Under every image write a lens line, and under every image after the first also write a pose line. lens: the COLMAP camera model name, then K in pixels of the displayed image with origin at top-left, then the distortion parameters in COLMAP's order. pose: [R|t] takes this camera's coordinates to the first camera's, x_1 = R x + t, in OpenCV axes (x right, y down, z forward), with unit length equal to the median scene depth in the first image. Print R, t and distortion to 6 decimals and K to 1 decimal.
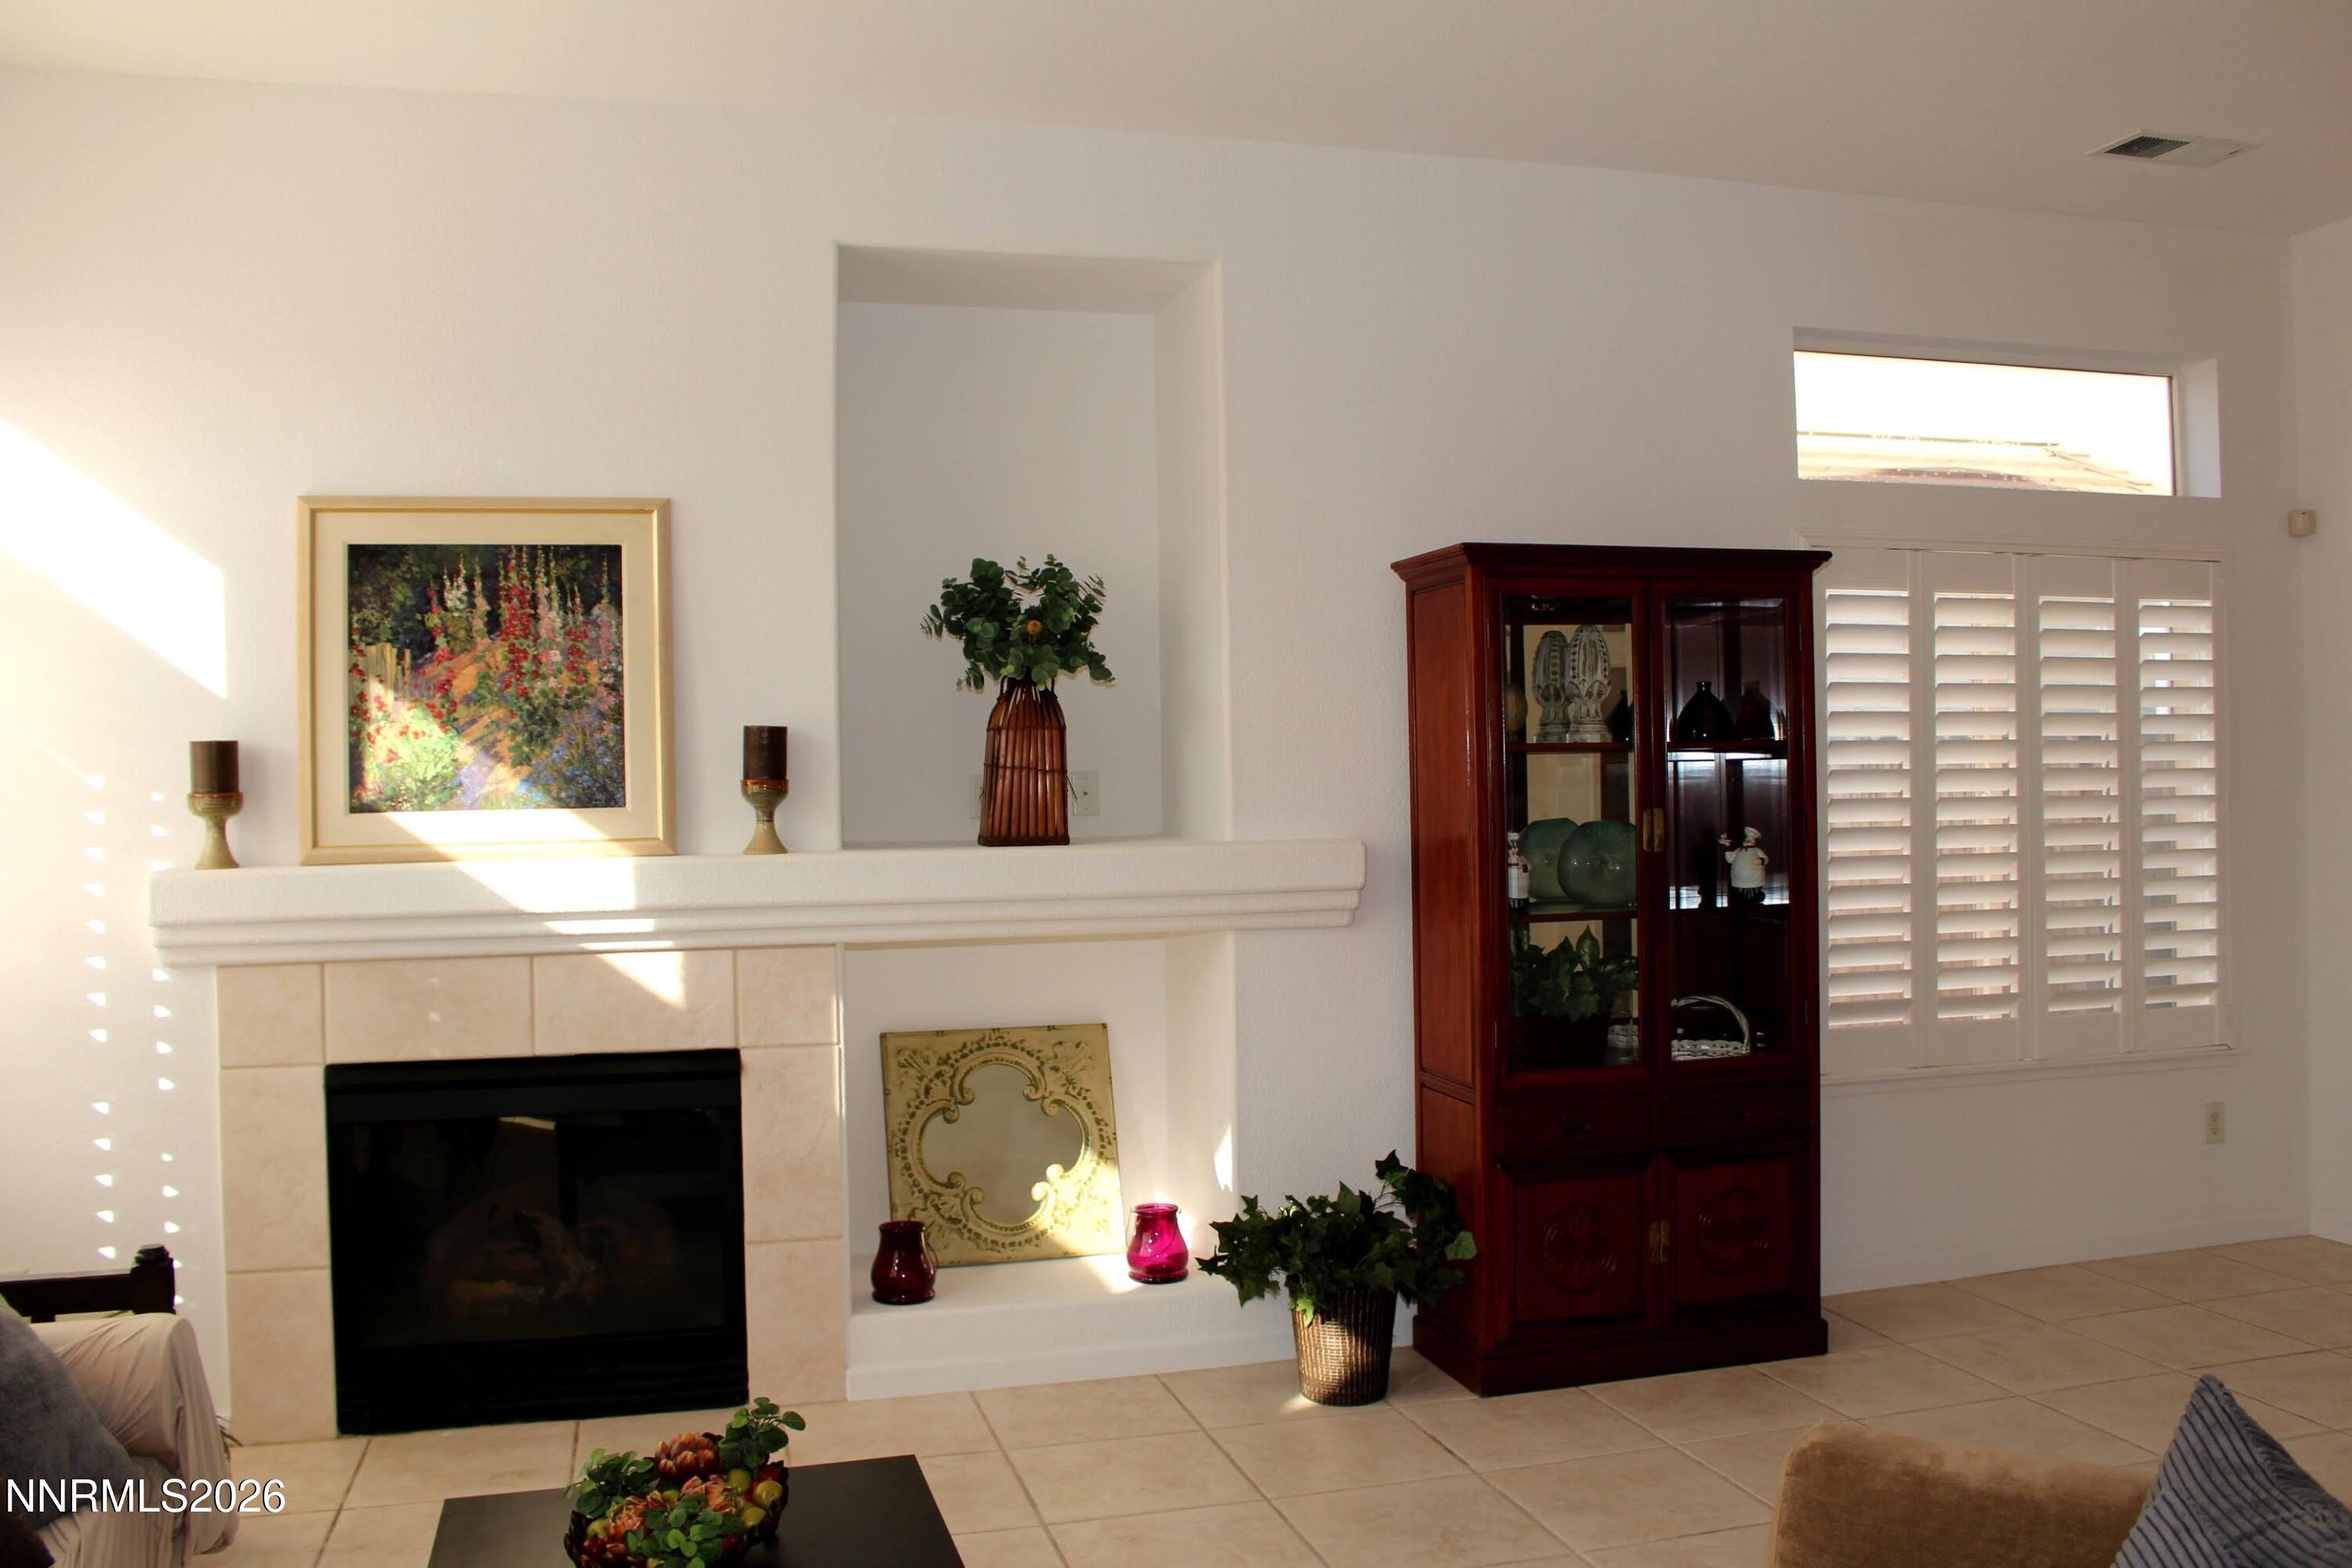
lens RADIAL K [[1929.3, 0, 1170.3], [0, 1929.3, 779.4], [0, 0, 1]] dist [-0.161576, 0.125558]
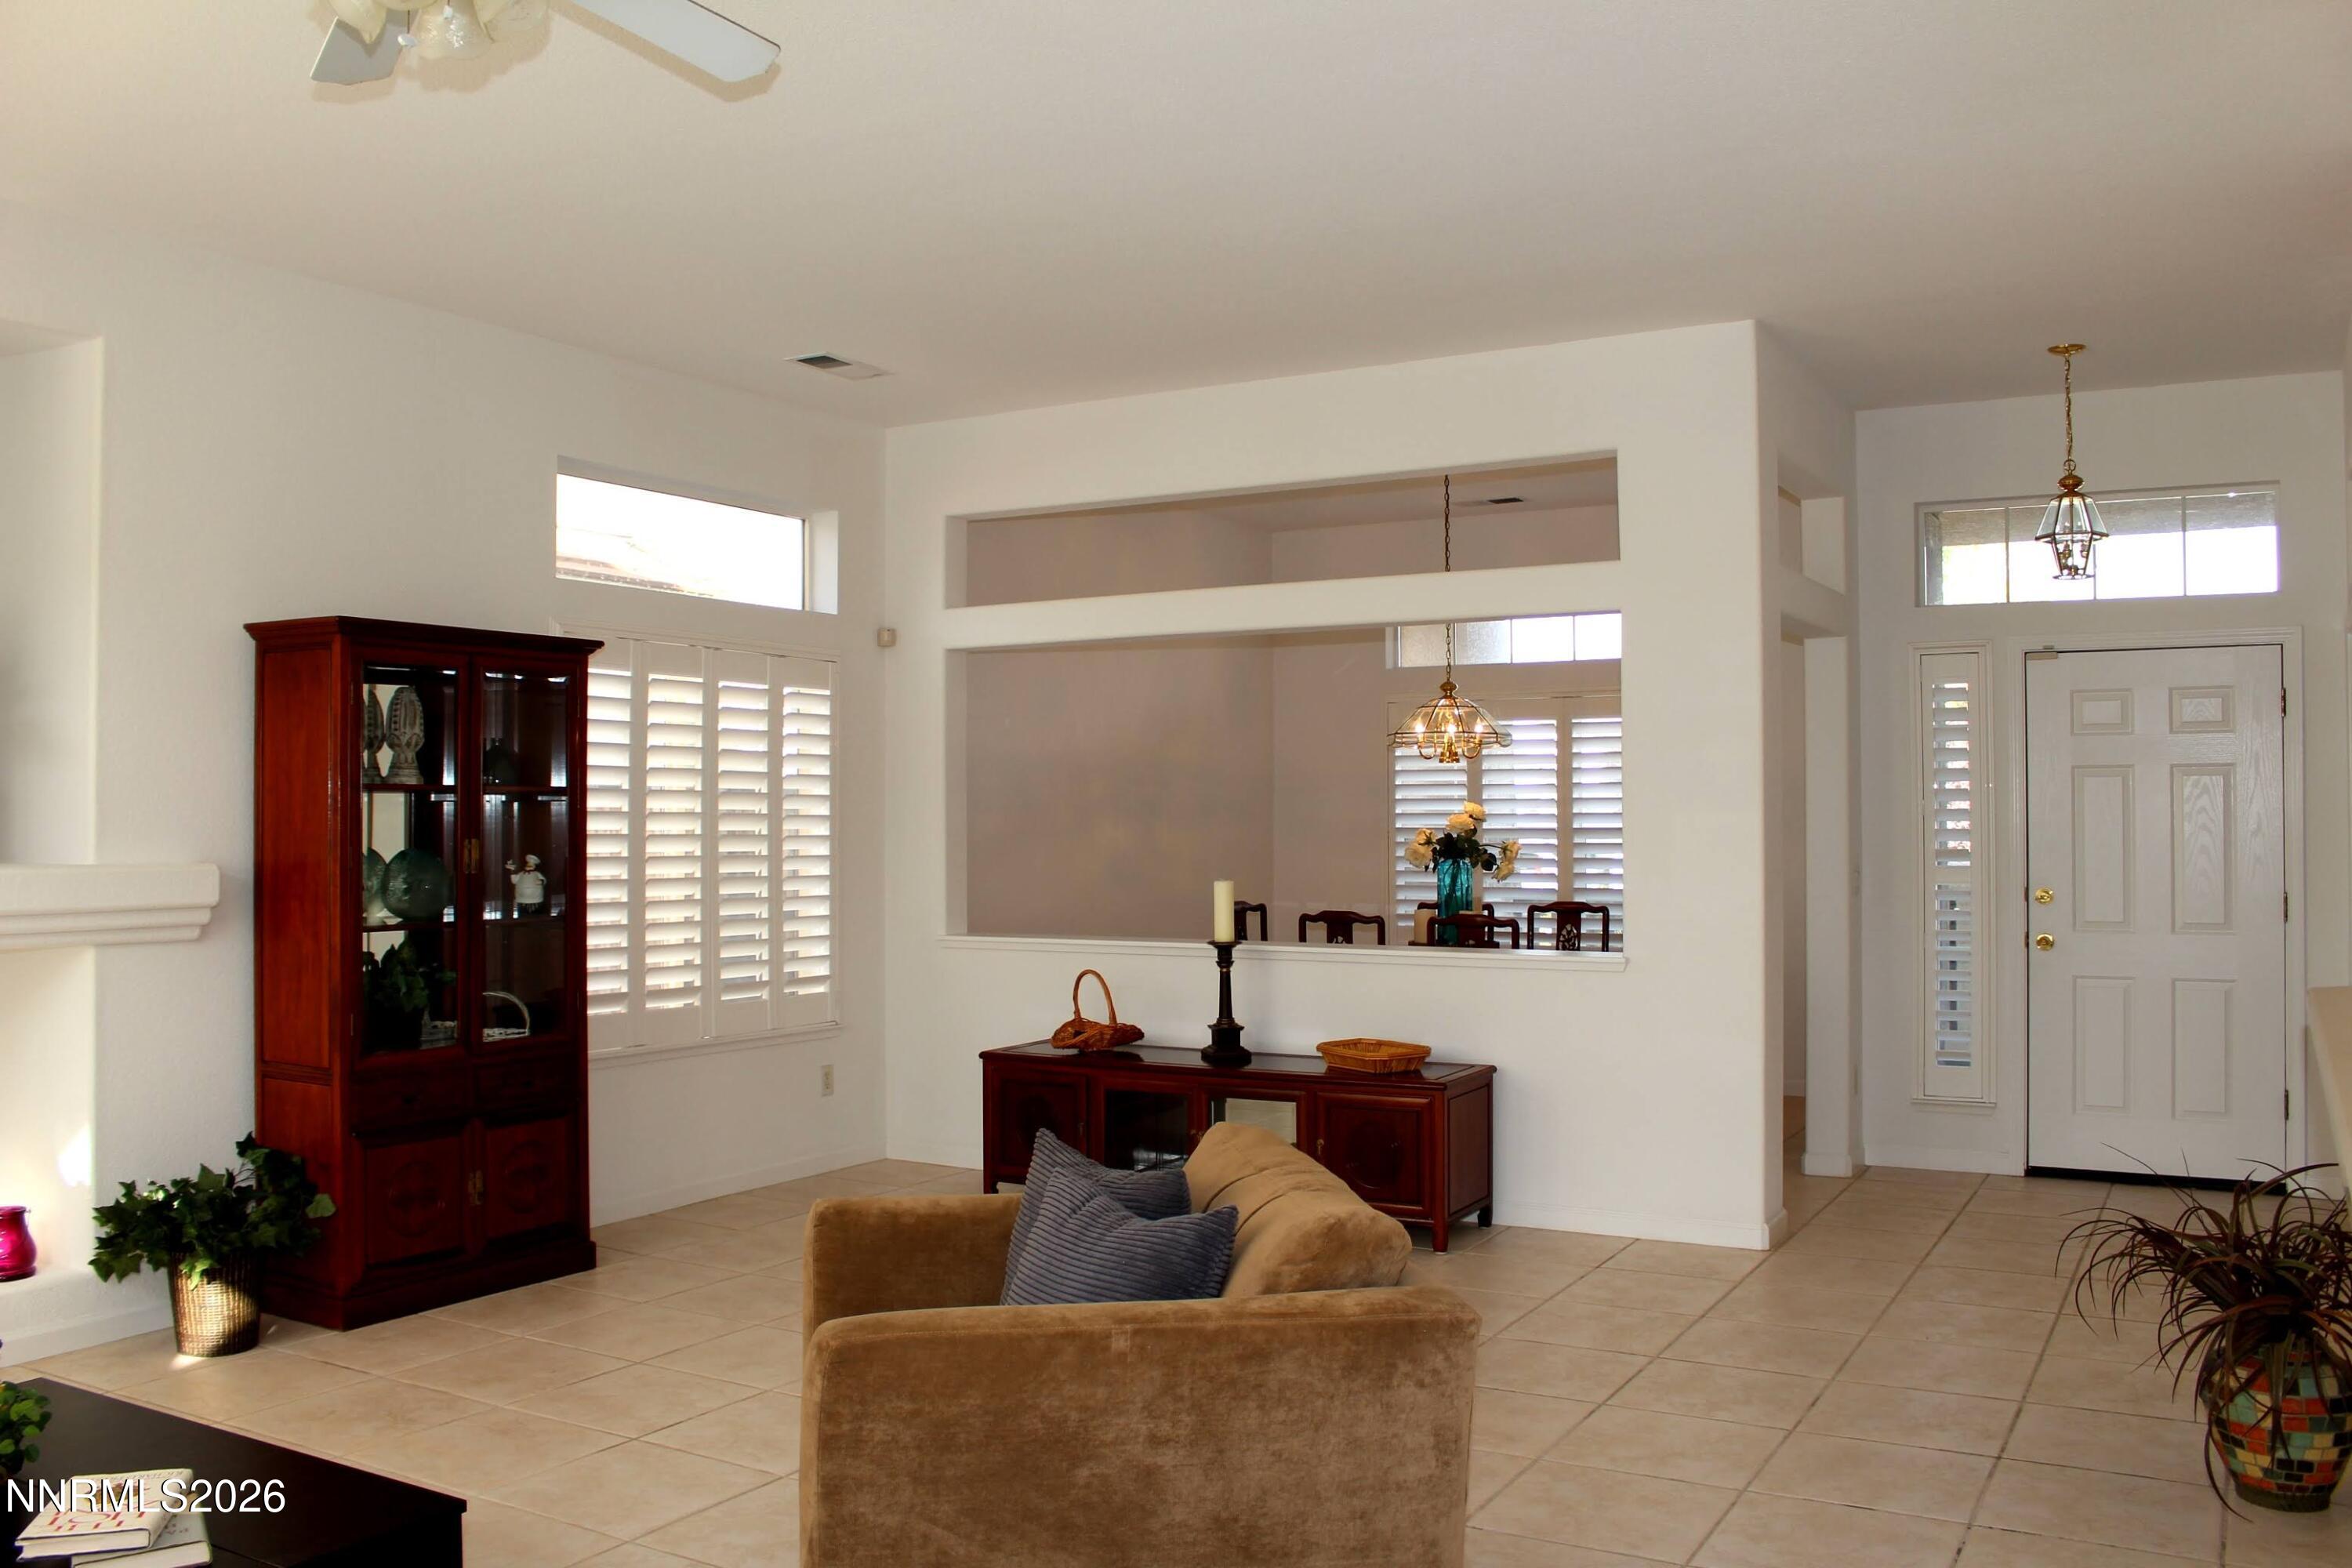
lens RADIAL K [[1929.3, 0, 1170.3], [0, 1929.3, 779.4], [0, 0, 1]] dist [-0.161576, 0.125558]
pose [[0.710673, 0.029277, 0.702913, -0.275104], [-0.011498, 0.999484, -0.030004, 0.008018], [-0.703428, 0.013241, 0.710643, -0.185900]]
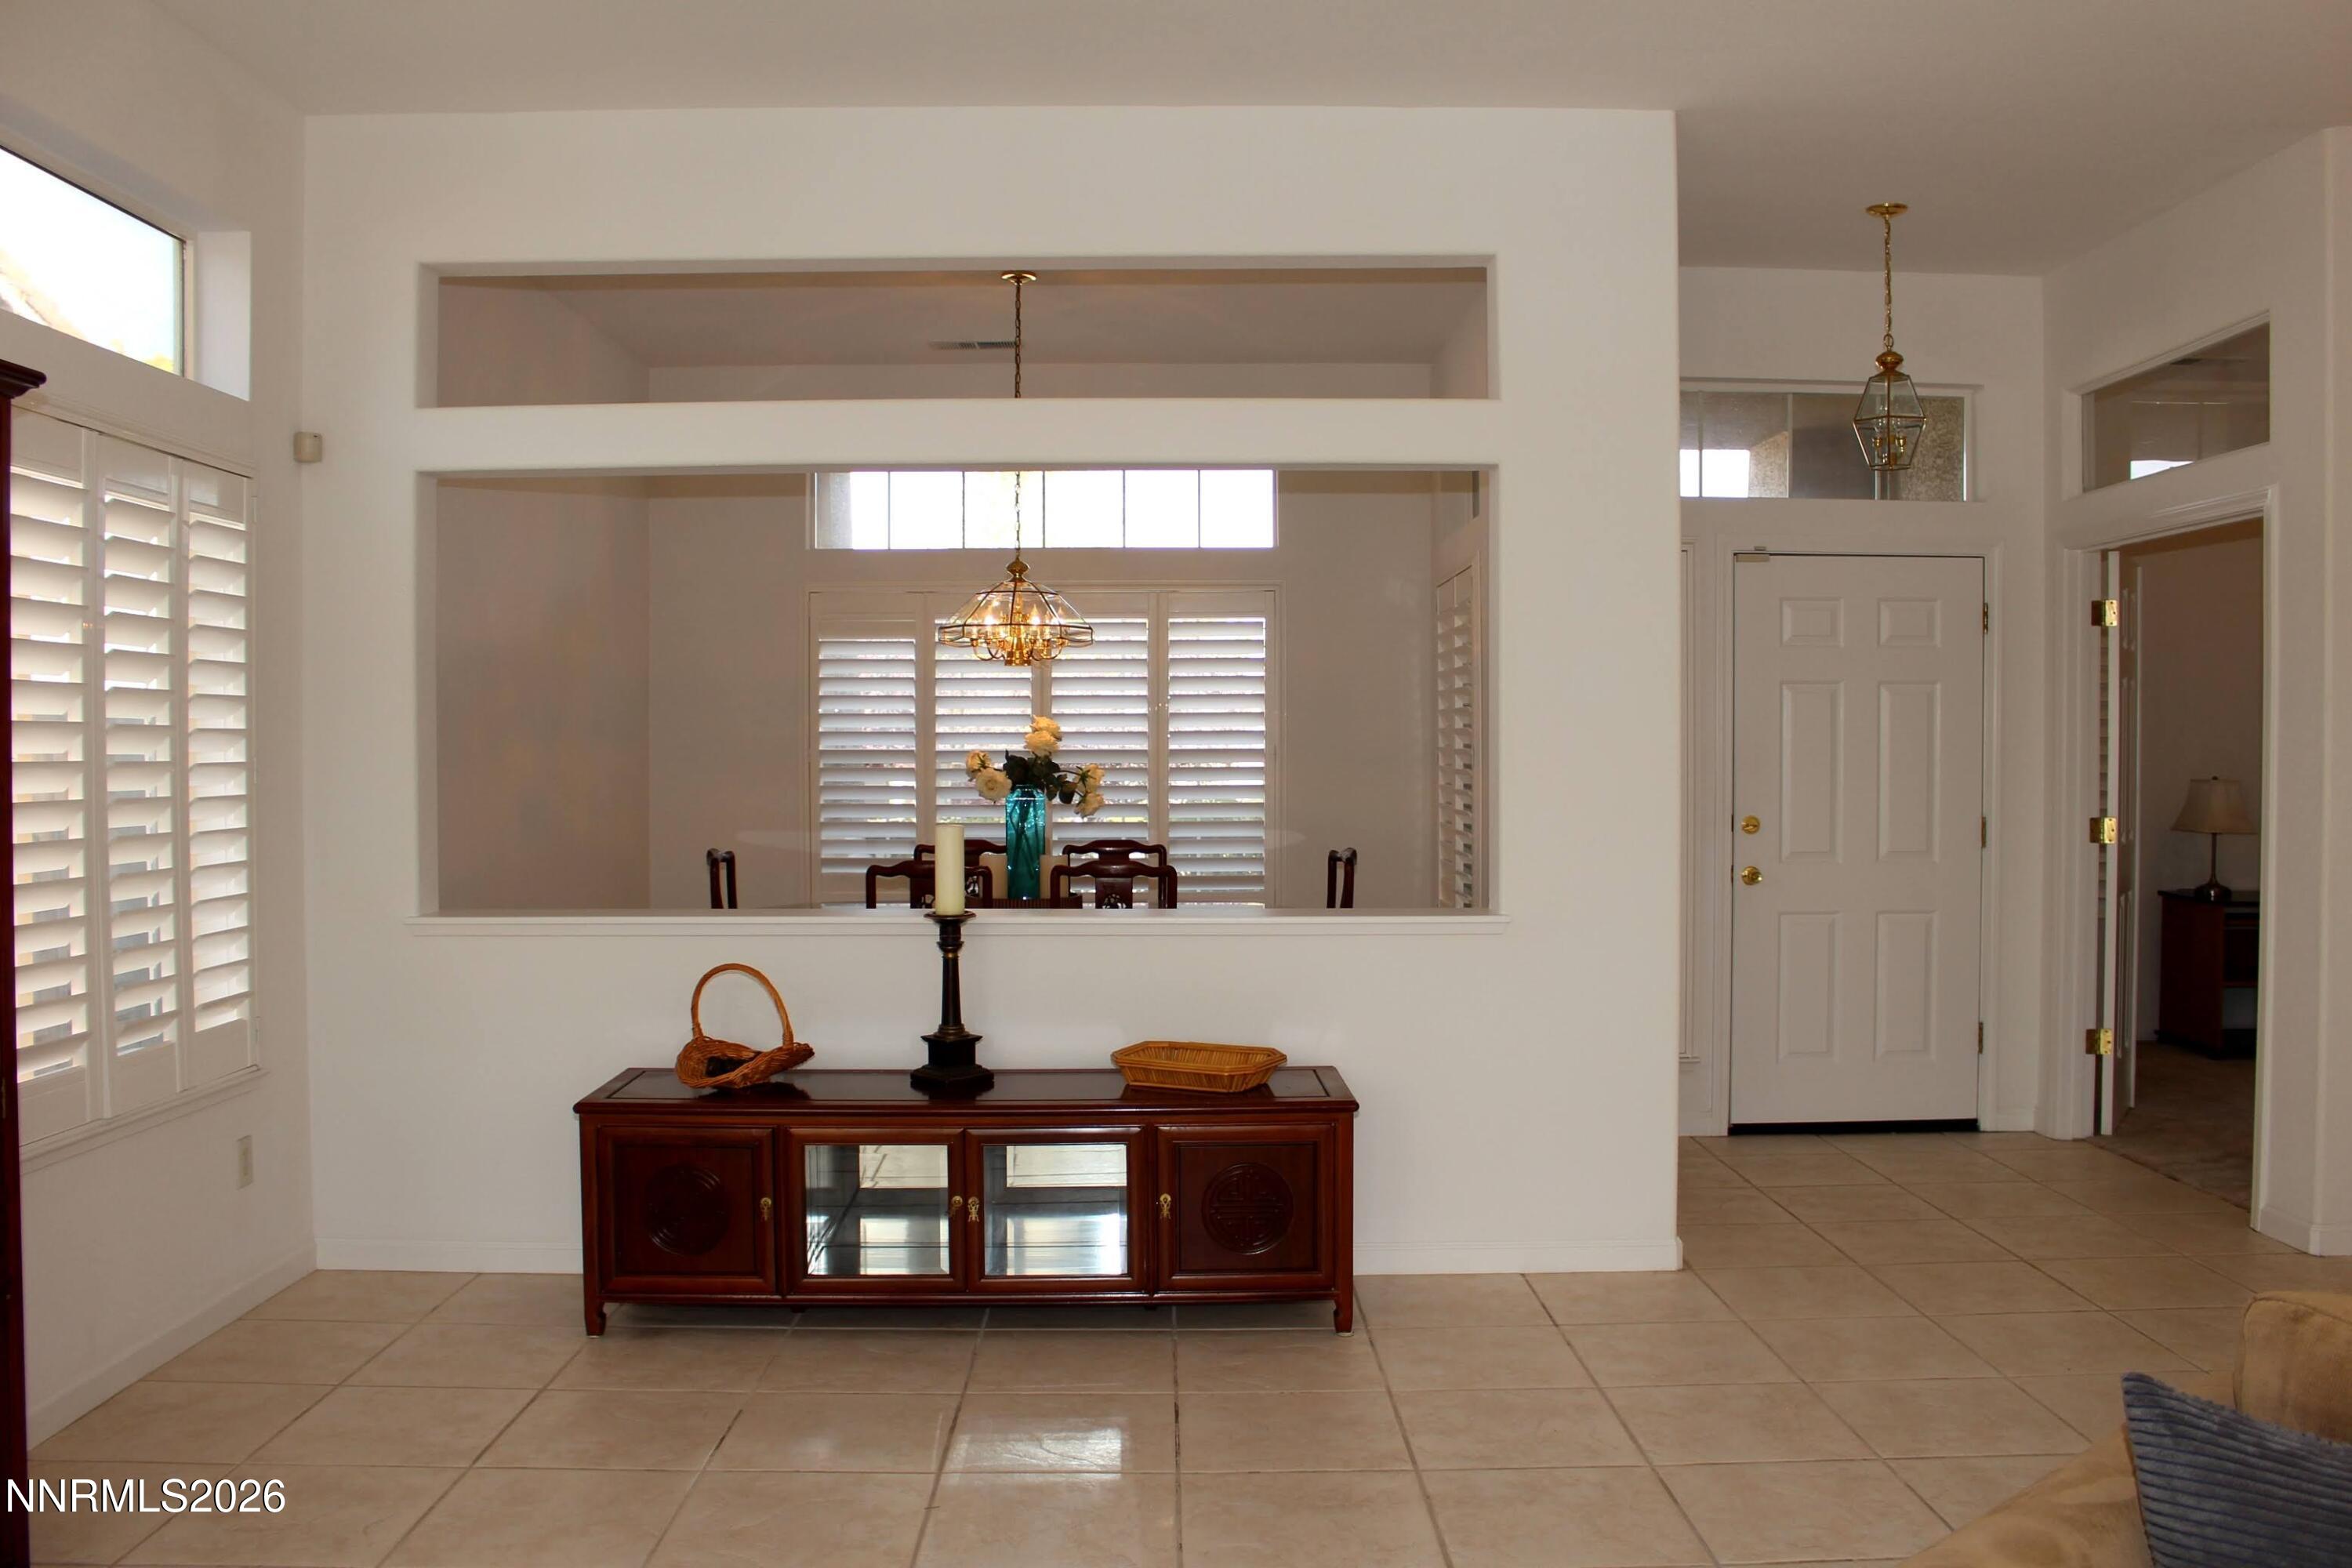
lens RADIAL K [[1929.3, 0, 1170.3], [0, 1929.3, 779.4], [0, 0, 1]] dist [-0.161576, 0.125558]
pose [[0.244683, -0.001555, 0.969602, -0.153329], [-0.004503, 0.999986, 0.002740, 0.013679], [-0.969593, -0.005036, 0.244672, 0.465903]]
